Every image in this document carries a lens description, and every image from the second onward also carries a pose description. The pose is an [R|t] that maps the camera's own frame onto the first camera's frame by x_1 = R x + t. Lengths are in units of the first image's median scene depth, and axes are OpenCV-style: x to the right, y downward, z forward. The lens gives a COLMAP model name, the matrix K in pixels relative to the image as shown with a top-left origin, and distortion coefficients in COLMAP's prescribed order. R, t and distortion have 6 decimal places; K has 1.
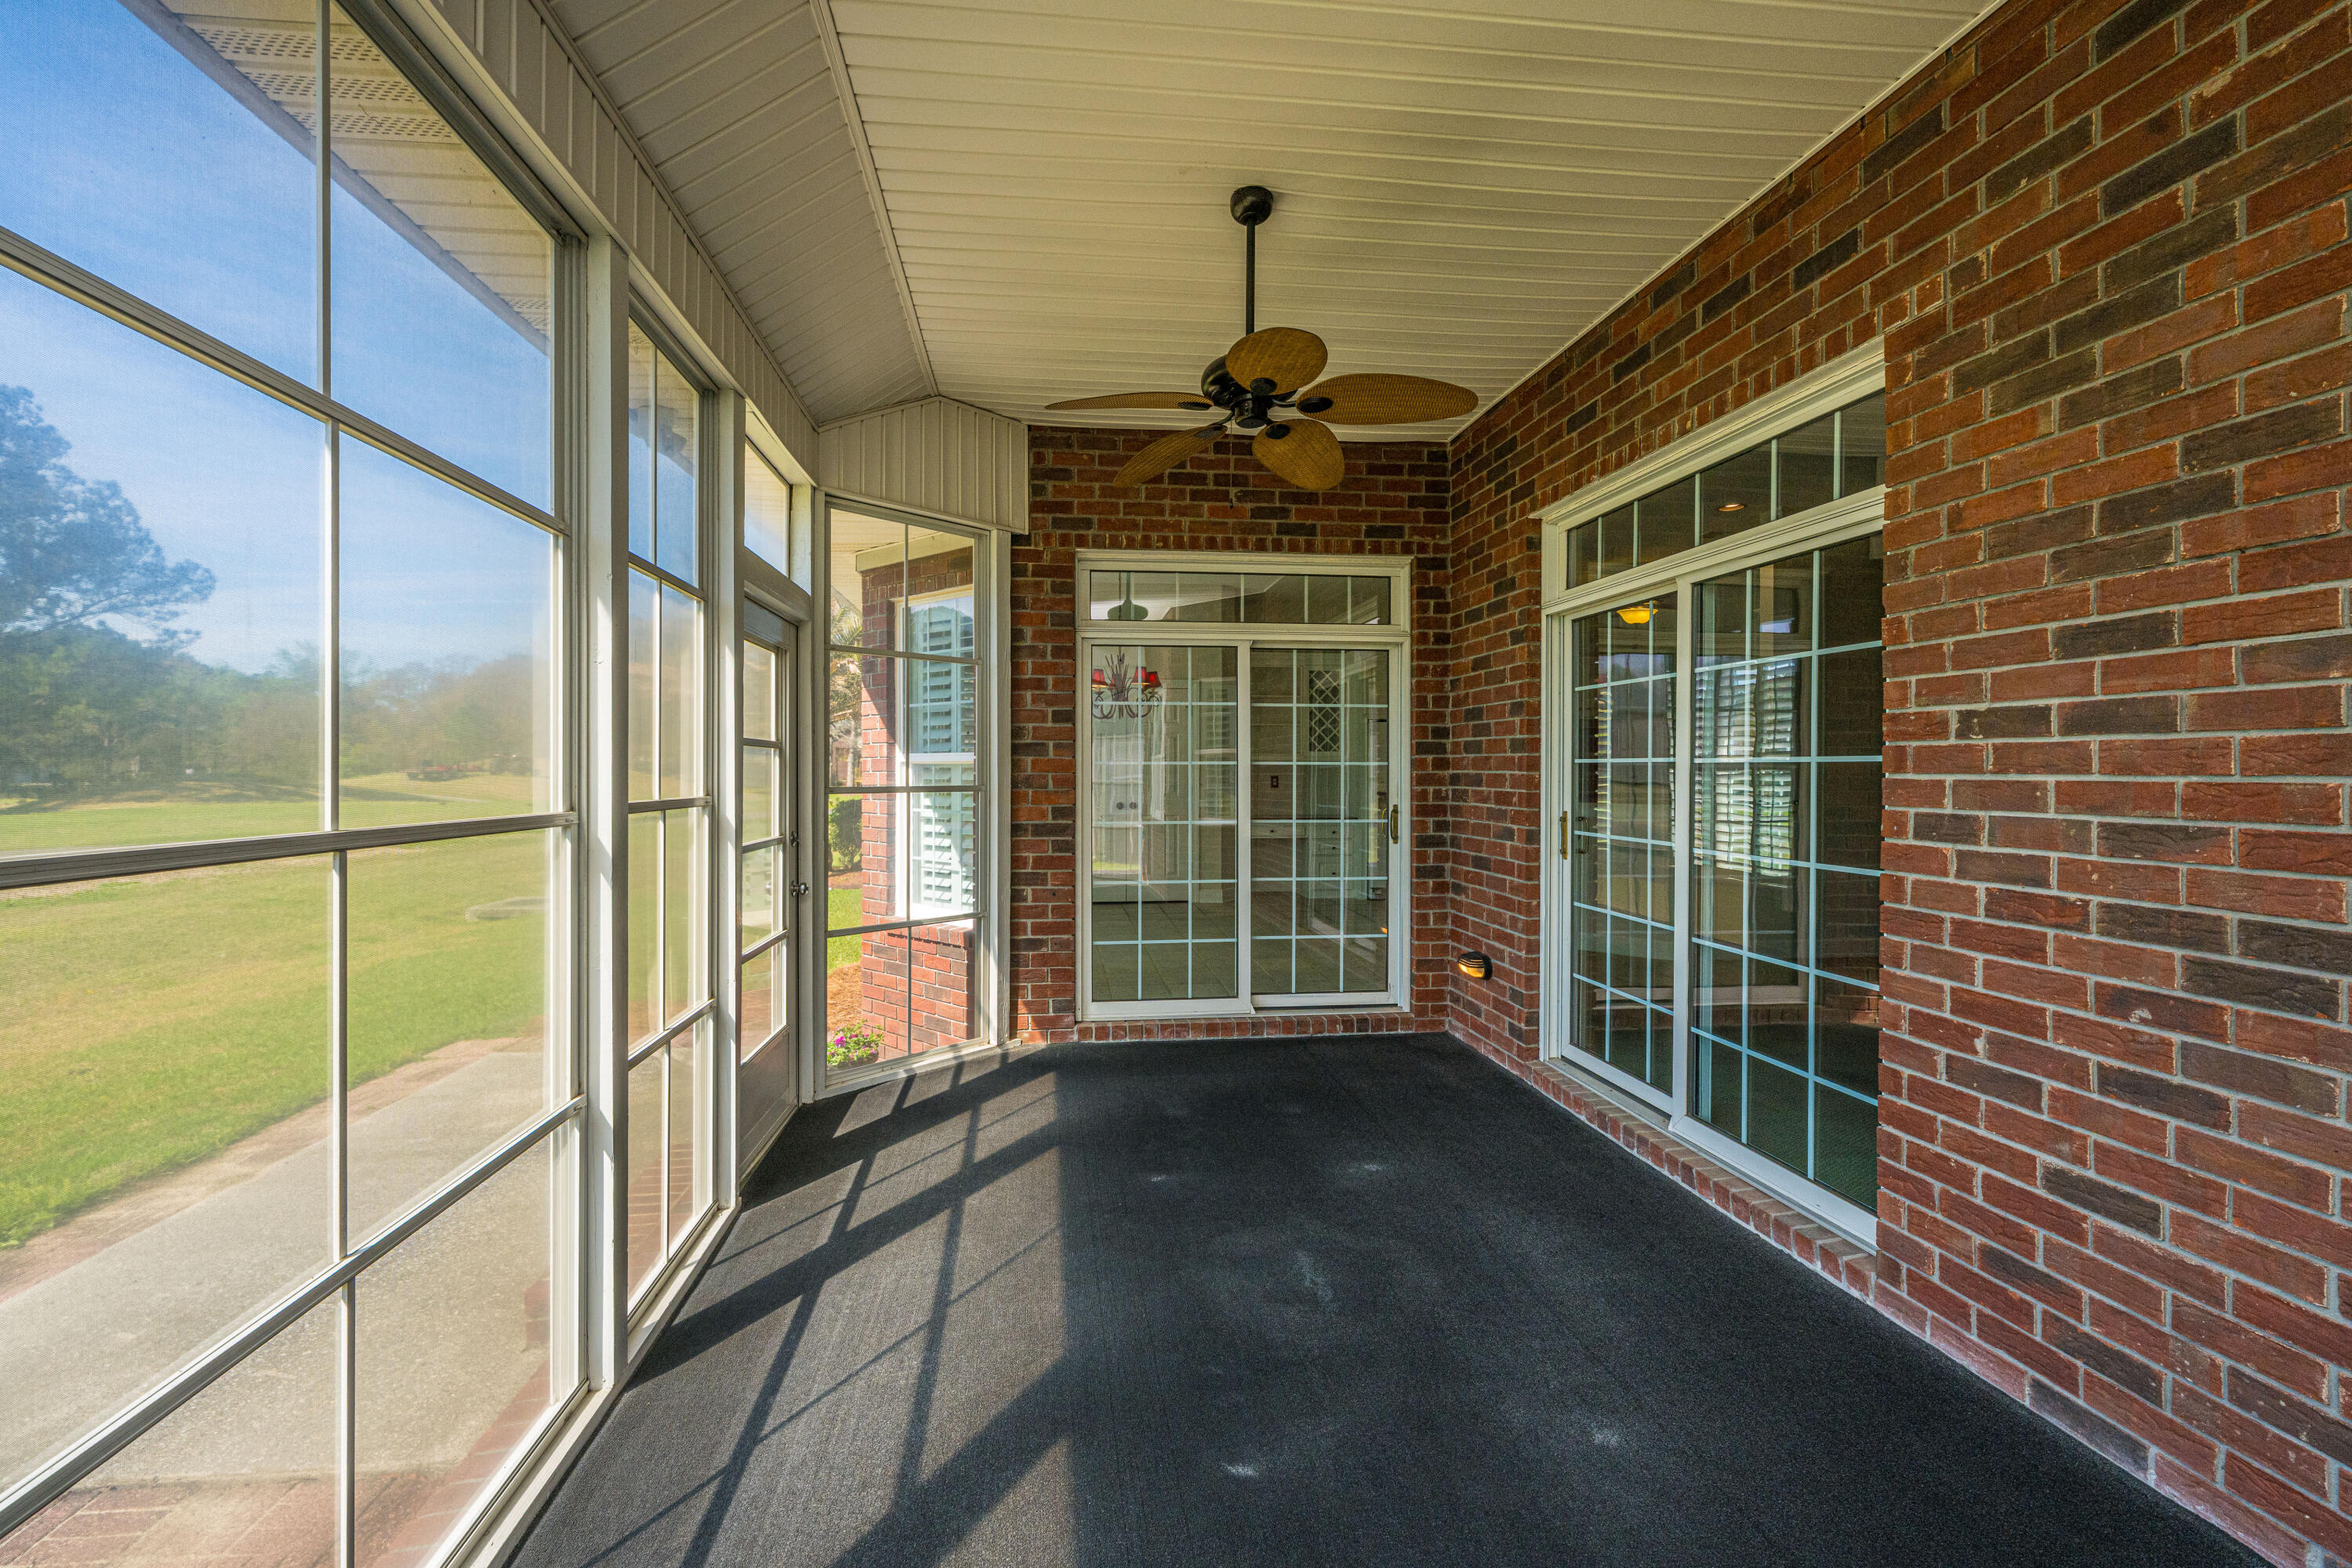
lens RADIAL K [[958.8, 0, 1170.7], [0, 958.8, 771.1], [0, 0, 1]] dist [-0.000831, -0.000209]
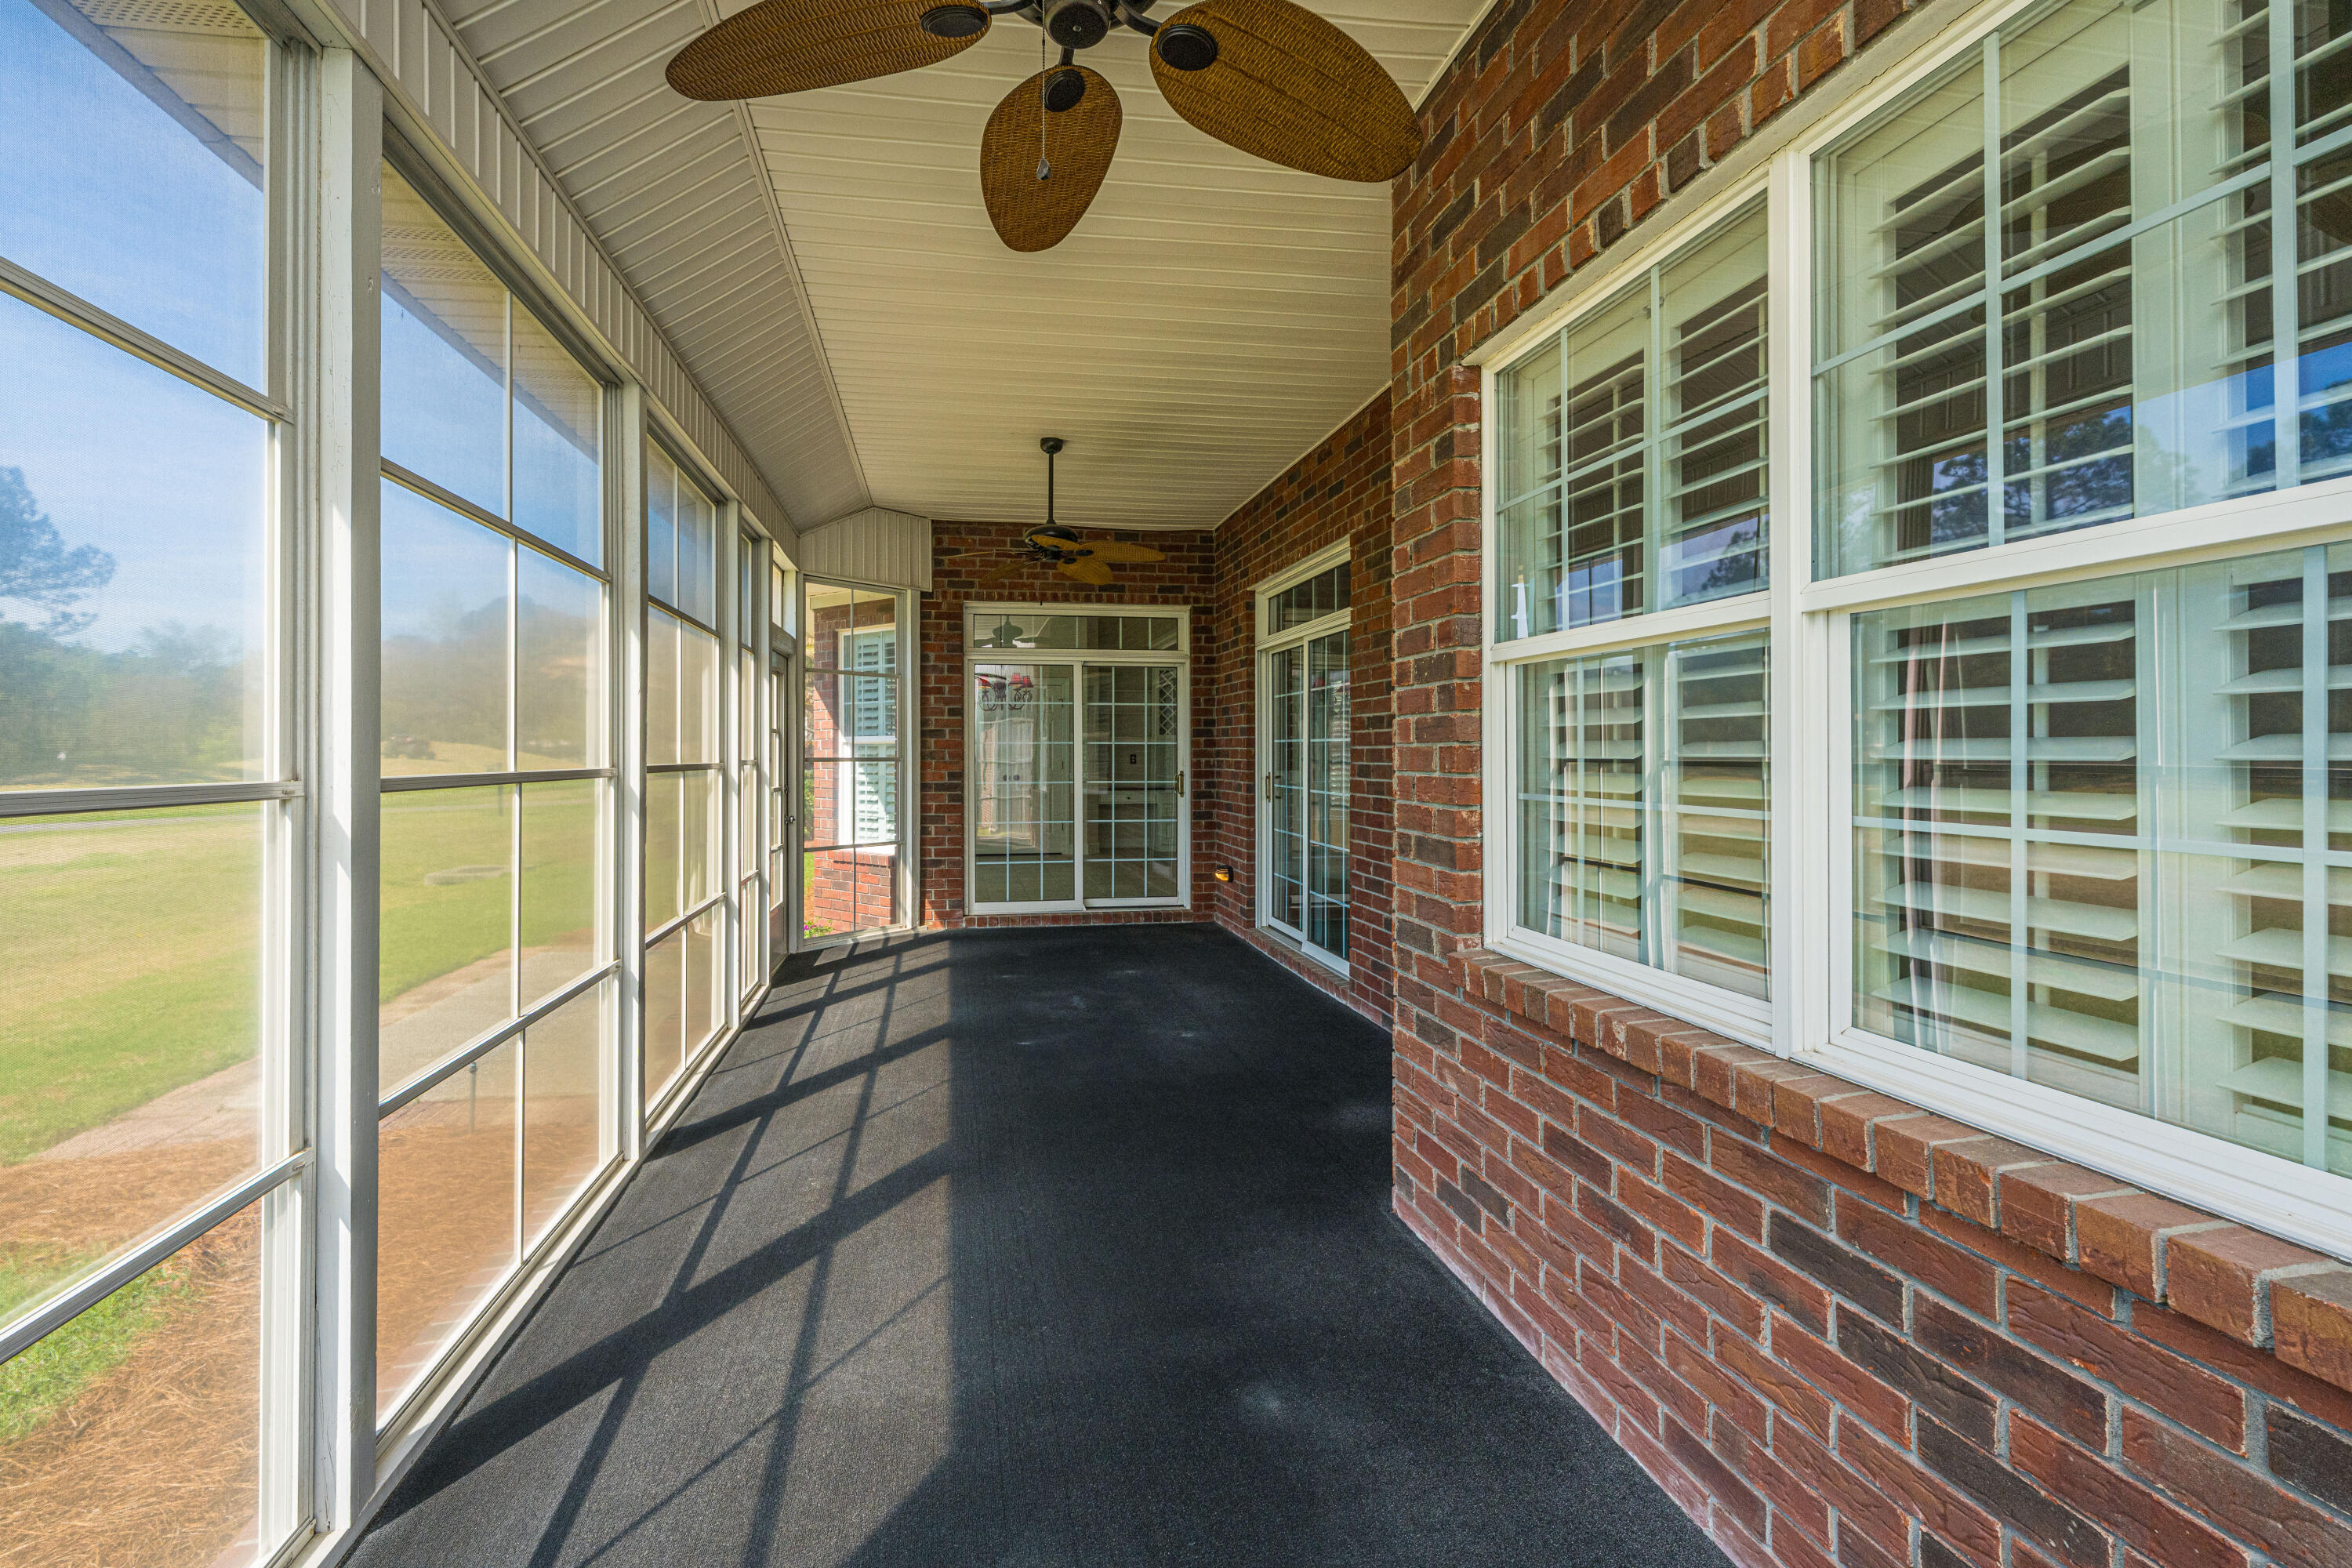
lens RADIAL K [[965.6, 0, 1144.8], [0, 965.6, 755.9], [0, 0, 1]] dist [0.001771, 0.000120]
pose [[0.997661, -0.001031, 0.068352, 0.081005], [0.000931, 0.999998, 0.001492, 0.010259], [-0.068353, -0.001424, 0.997660, -0.534618]]
